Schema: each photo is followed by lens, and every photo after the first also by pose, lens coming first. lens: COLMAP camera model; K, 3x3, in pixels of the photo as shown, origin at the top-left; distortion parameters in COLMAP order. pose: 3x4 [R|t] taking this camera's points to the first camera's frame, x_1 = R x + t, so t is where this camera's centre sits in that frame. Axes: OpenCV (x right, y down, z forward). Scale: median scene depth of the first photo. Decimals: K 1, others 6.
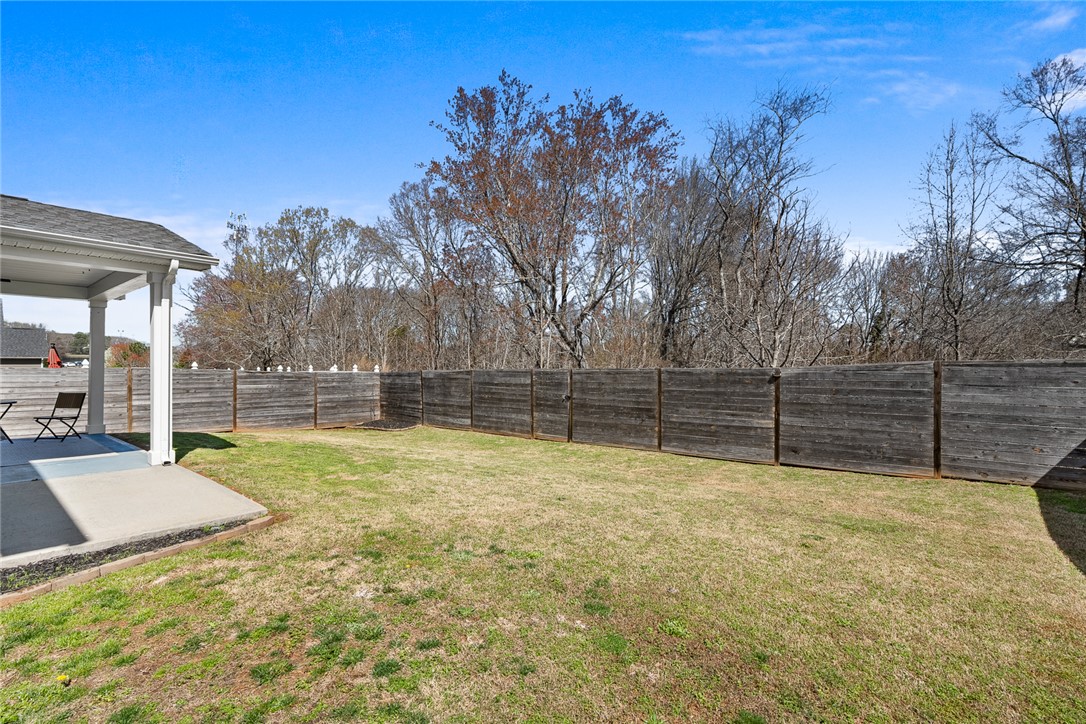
lens RADIAL K [[497.1, 0, 546.0], [0, 497.1, 365.8], [0, 0, 1]] dist [-0.006021, 0.000144]
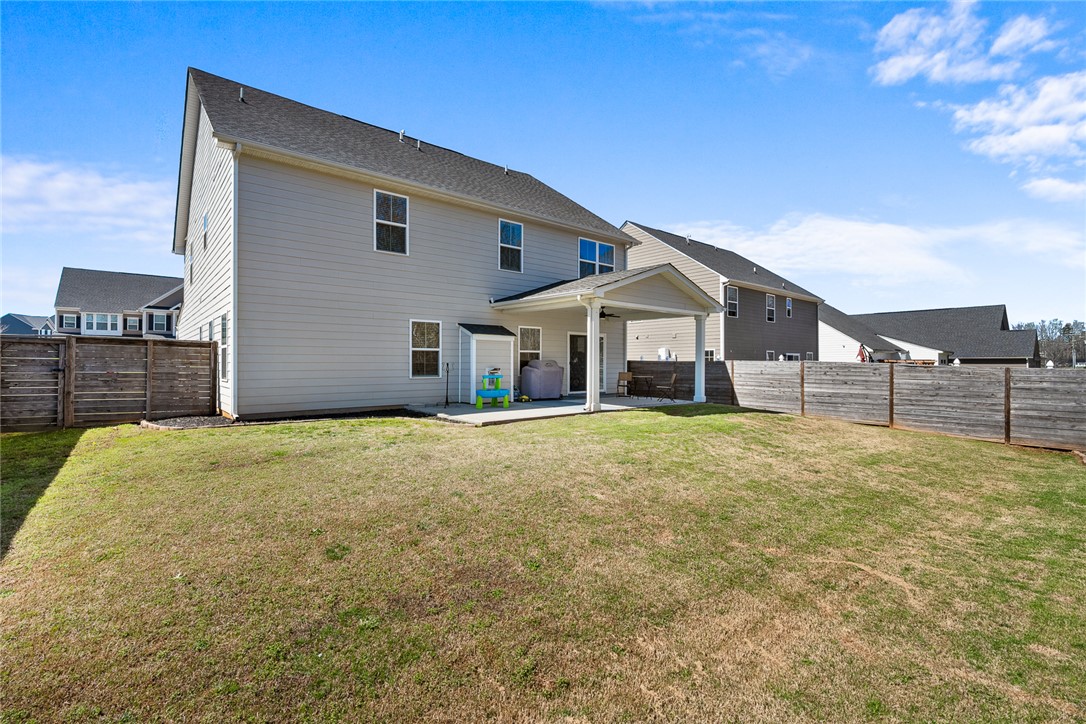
lens RADIAL K [[497.1, 0, 546.0], [0, 497.1, 365.8], [0, 0, 1]] dist [-0.006021, 0.000144]
pose [[-0.182039, -0.000559, -0.983291, 0.457190], [-0.006597, 0.999978, 0.000653, 0.017521], [0.983269, 0.006606, -0.182039, 0.535757]]
